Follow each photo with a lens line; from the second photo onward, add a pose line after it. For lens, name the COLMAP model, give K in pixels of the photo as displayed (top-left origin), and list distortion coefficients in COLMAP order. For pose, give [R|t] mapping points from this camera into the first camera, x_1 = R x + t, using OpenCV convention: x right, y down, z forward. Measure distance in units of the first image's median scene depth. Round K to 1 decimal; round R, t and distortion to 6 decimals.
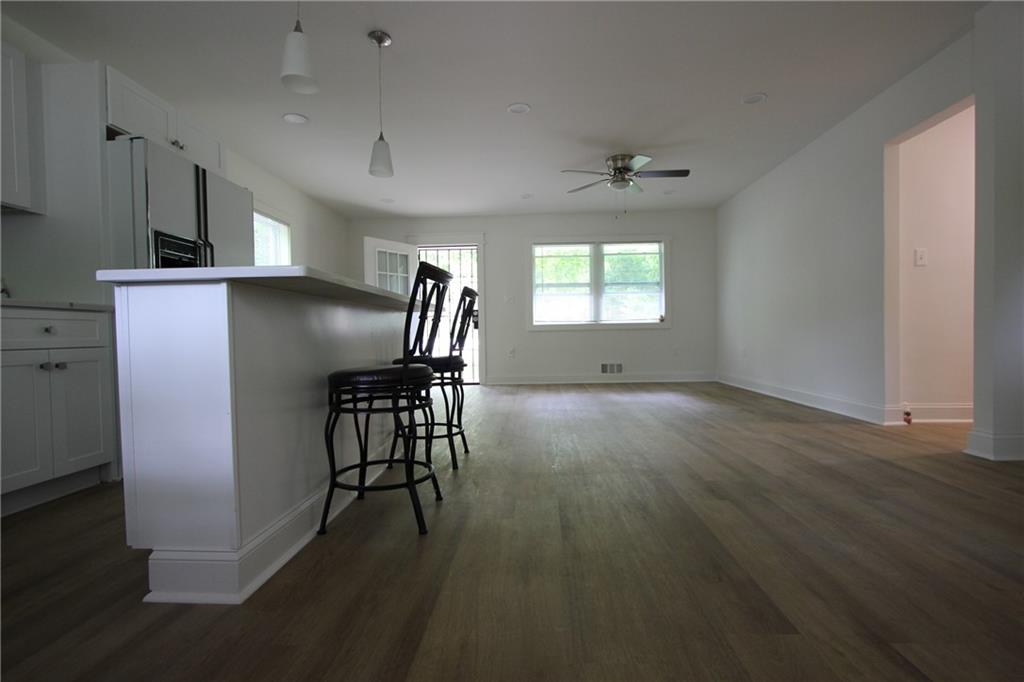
lens RADIAL K [[469.4, 0, 512.8], [0, 469.4, 347.4], [0, 0, 1]] dist [-0.017957, 0.000402]
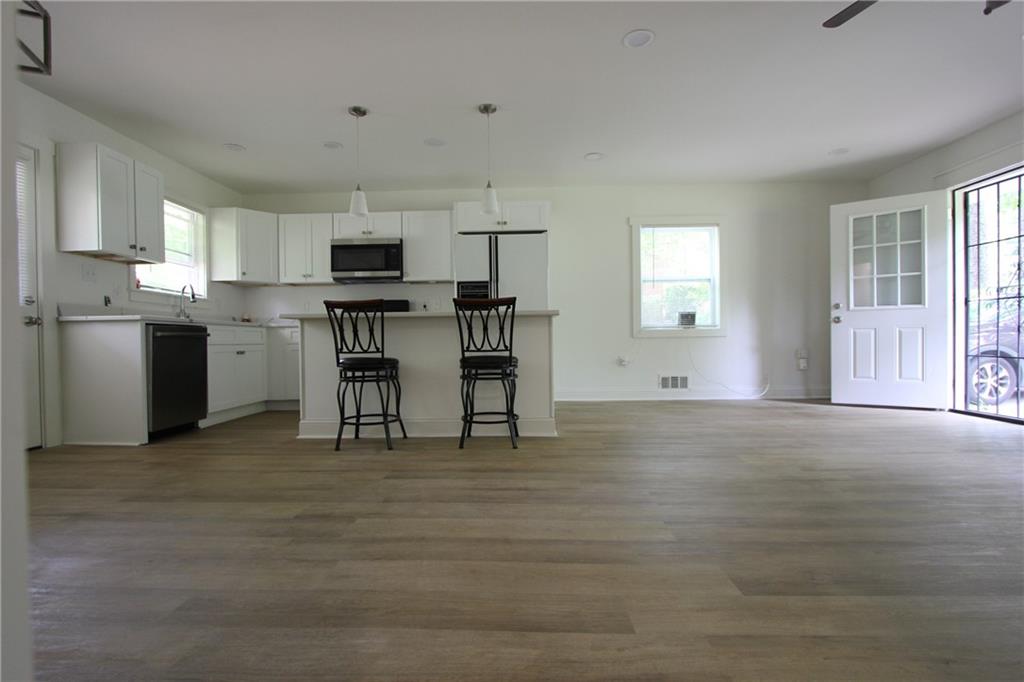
lens RADIAL K [[469.4, 0, 512.8], [0, 469.4, 347.4], [0, 0, 1]] dist [-0.017957, 0.000402]
pose [[0.031115, 0.025280, -0.999196, 1.211363], [-0.012035, 0.999617, 0.024916, -0.040279], [0.999443, 0.011251, 0.031407, 1.216026]]
